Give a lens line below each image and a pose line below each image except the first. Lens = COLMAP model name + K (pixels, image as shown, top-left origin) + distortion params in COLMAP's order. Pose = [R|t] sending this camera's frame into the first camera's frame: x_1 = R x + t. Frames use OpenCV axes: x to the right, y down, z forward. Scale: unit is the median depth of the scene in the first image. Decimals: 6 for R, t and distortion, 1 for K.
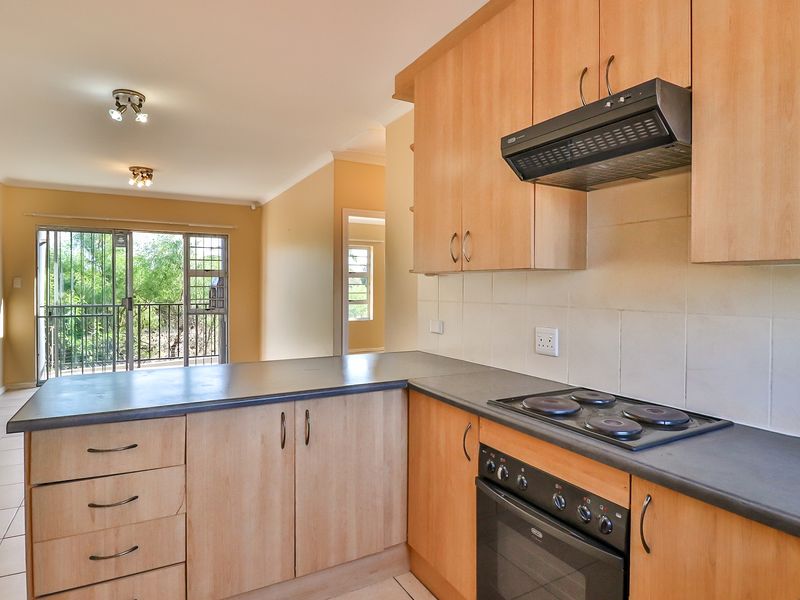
lens RADIAL K [[468.9, 0, 400.9], [0, 468.9, 292.9], [0, 0, 1]] dist [-0.001611, -0.017308]
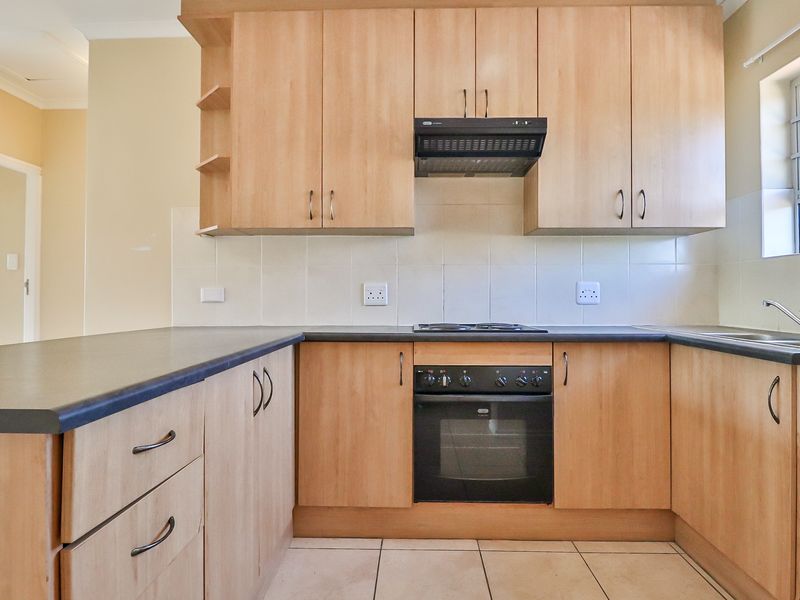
lens RADIAL K [[468.9, 0, 400.9], [0, 468.9, 292.9], [0, 0, 1]] dist [-0.001611, -0.017308]
pose [[0.519395, 0.003036, 0.854529, -0.228816], [0.014179, 0.999825, -0.012171, 0.038599], [-0.854417, 0.018438, 0.519261, 0.105618]]
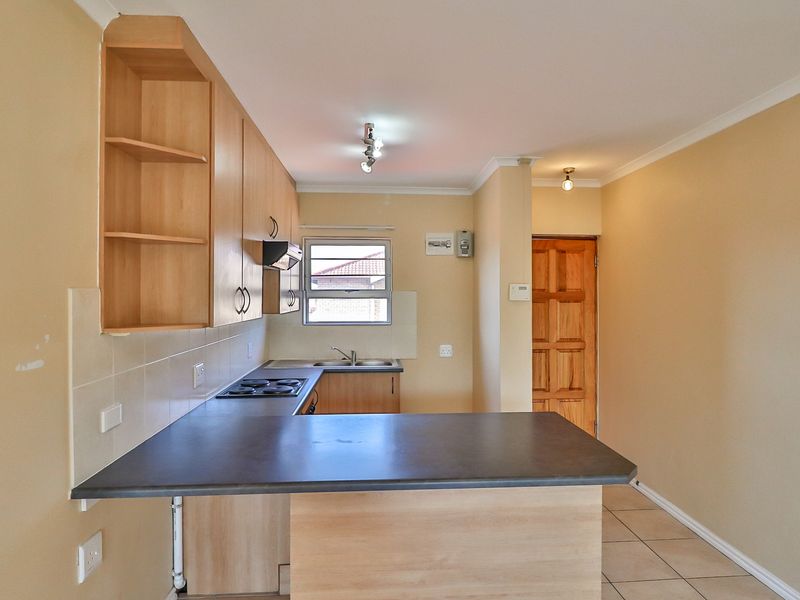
lens RADIAL K [[468.9, 0, 400.9], [0, 468.9, 292.9], [0, 0, 1]] dist [-0.001611, -0.017308]
pose [[-0.899831, -0.001499, 0.436235, -0.239522], [0.003601, 0.999934, 0.010864, -0.043179], [-0.436223, 0.011347, -0.899767, 0.629172]]
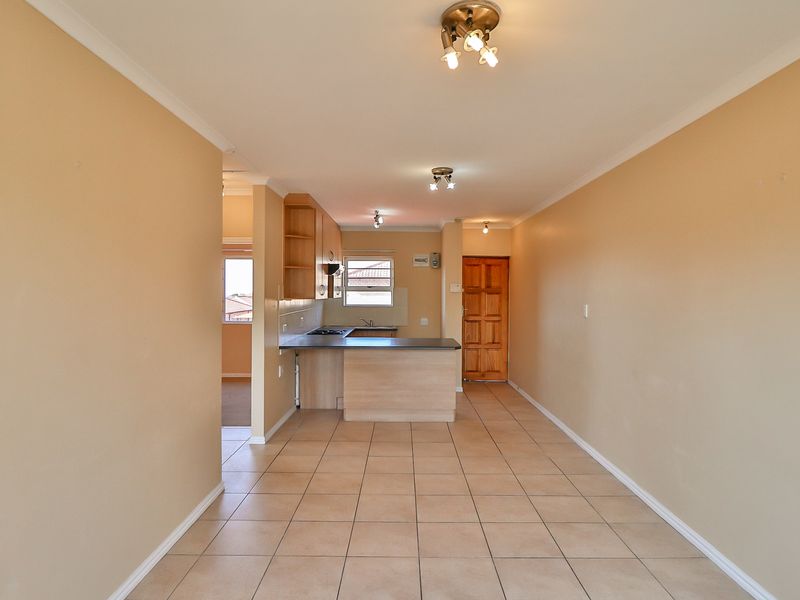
lens RADIAL K [[468.9, 0, 400.9], [0, 468.9, 292.9], [0, 0, 1]] dist [-0.001611, -0.017308]
pose [[-0.870618, -0.009266, 0.491872, -0.557036], [-0.000992, 0.999854, 0.017078, -0.044529], [-0.491958, 0.014381, -0.870500, 1.085279]]
